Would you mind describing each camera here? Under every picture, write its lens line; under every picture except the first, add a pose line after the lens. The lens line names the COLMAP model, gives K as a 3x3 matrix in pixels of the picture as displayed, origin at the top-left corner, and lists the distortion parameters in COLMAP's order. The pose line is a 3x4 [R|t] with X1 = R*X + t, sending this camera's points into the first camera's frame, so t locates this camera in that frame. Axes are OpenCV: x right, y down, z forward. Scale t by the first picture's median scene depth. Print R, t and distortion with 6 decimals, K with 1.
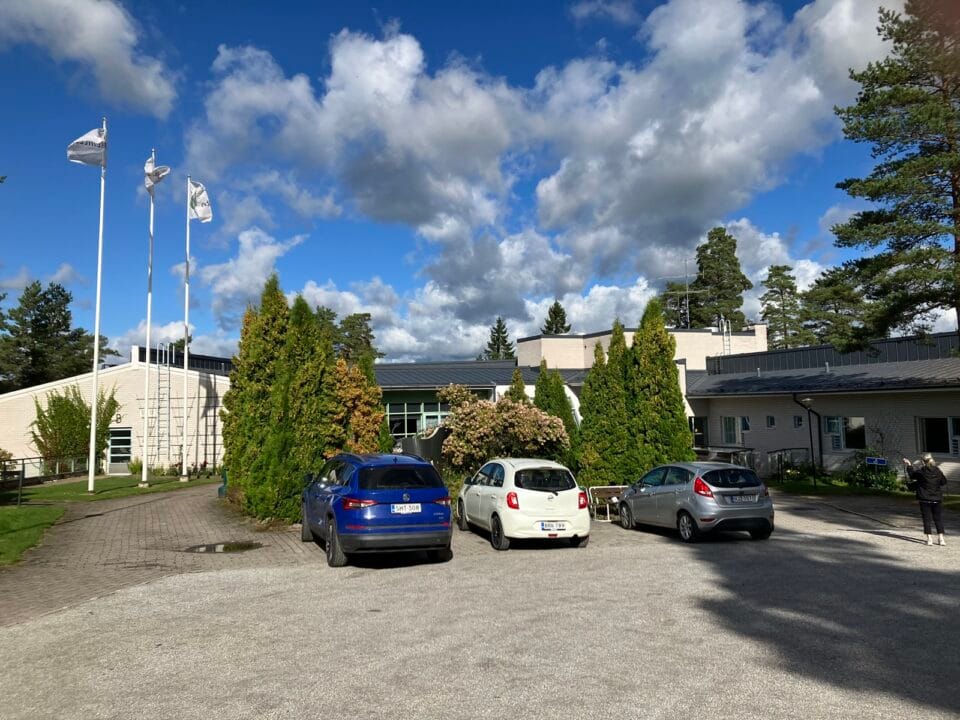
lens RADIAL K [[787.3, 0, 473.1], [0, 787.3, 357.6], [0, 0, 1]] dist [0.038274, -0.027496]
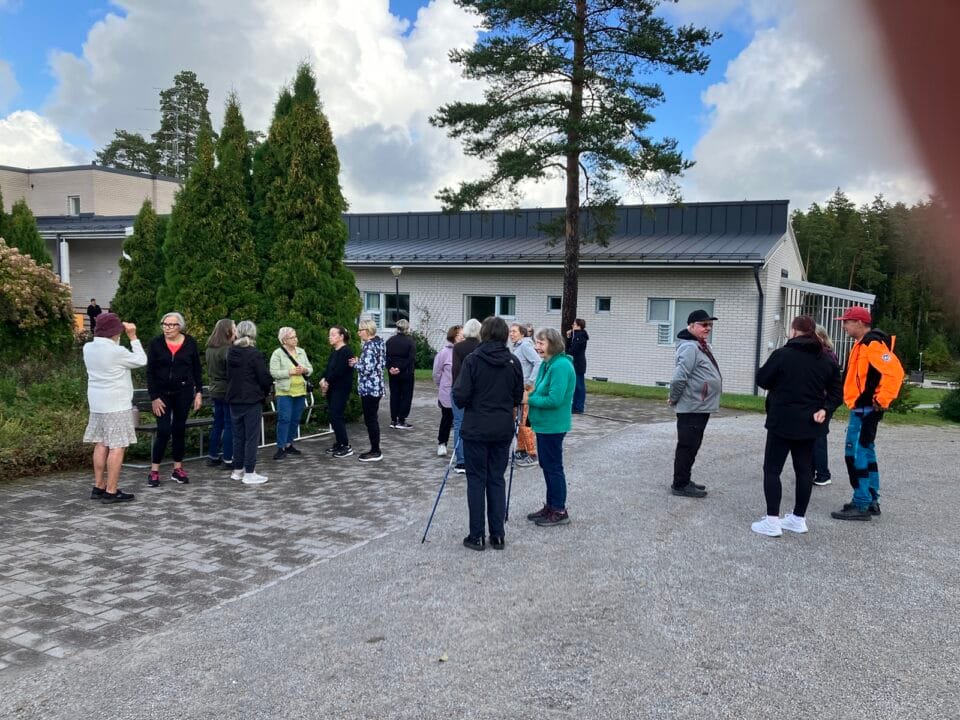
lens RADIAL K [[787.3, 0, 478.1], [0, 787.3, 364.9], [0, 0, 1]] dist [0.038274, -0.027496]
pose [[0.756526, -0.021714, 0.653604, -0.031253], [-0.079259, 0.989037, 0.124597, 0.029807], [-0.649143, -0.146065, 0.746510, 0.215921]]
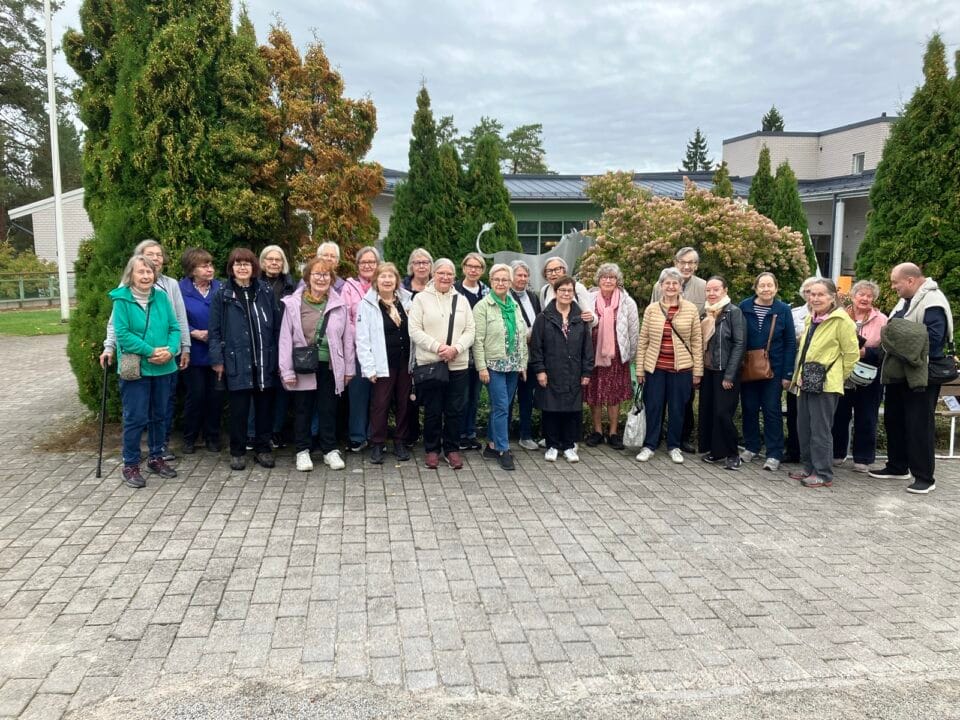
lens RADIAL K [[787.3, 0, 486.2], [0, 787.3, 354.4], [0, 0, 1]] dist [0.038274, -0.027496]
pose [[0.975836, 0.051026, -0.212461, 0.010256], [-0.007543, 0.979638, 0.200632, 0.032905], [0.218373, -0.194181, 0.956351, 0.246410]]
